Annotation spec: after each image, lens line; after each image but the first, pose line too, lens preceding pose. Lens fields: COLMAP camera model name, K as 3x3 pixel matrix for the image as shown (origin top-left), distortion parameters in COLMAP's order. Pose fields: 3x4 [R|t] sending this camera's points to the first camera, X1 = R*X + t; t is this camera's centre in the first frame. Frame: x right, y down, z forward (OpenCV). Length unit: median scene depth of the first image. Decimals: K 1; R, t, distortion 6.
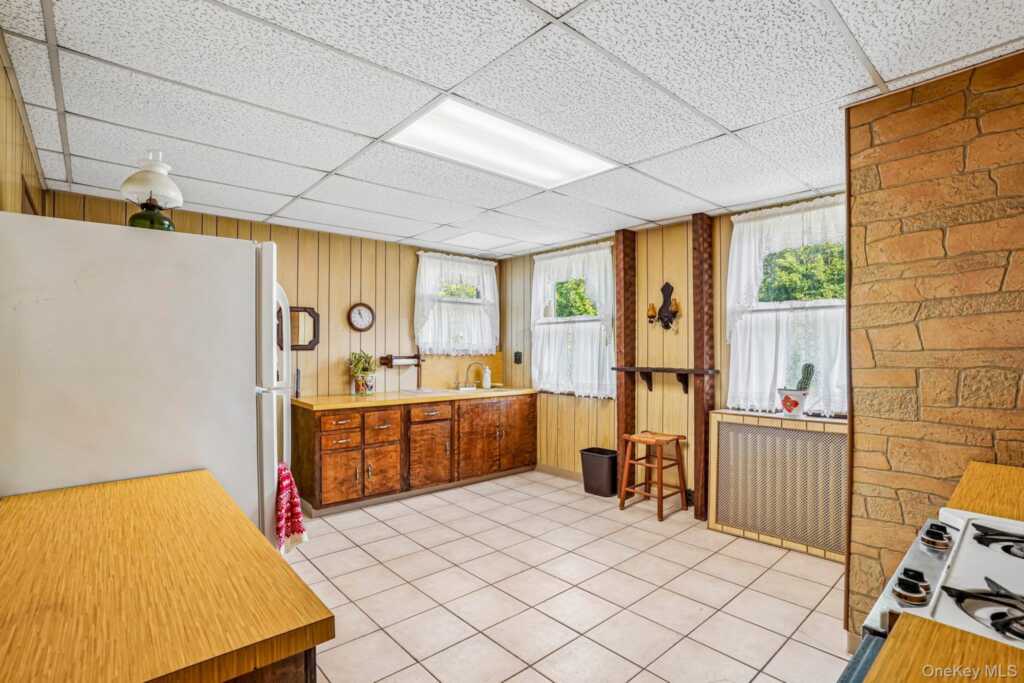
lens RADIAL K [[485.4, 0, 512.9], [0, 485.4, 345.1], [0, 0, 1]] dist [-0.064612, 0.032116]
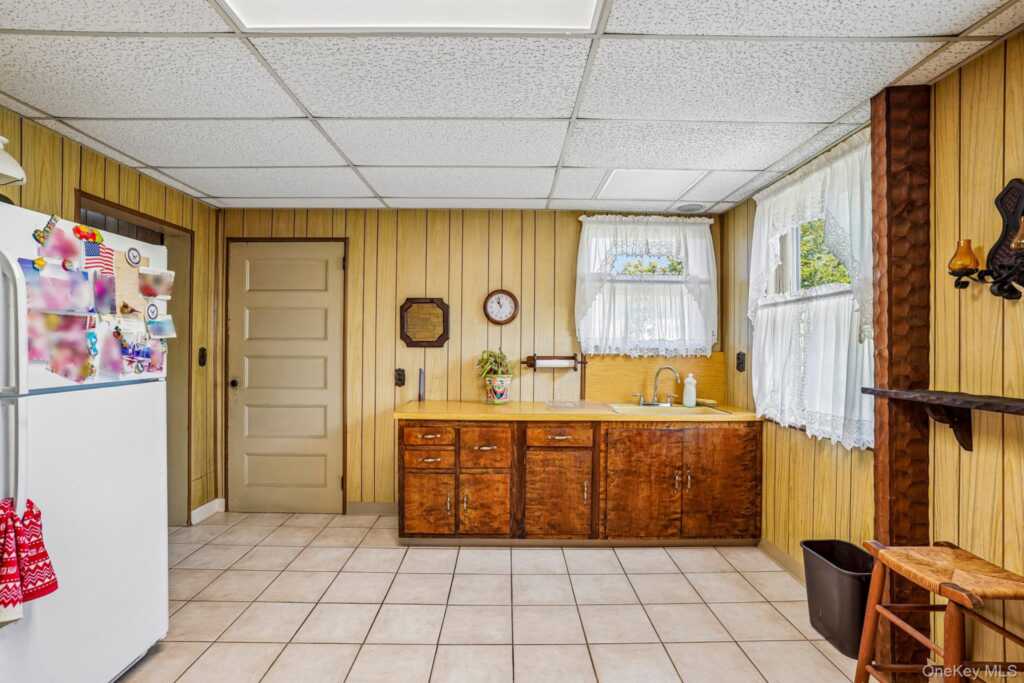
lens RADIAL K [[485.4, 0, 512.9], [0, 485.4, 345.1], [0, 0, 1]] dist [-0.064612, 0.032116]
pose [[0.756918, 0.003773, -0.653499, 0.244623], [-0.002232, 0.999992, 0.003188, 0.003356], [0.653506, -0.000955, 0.756920, 0.415902]]
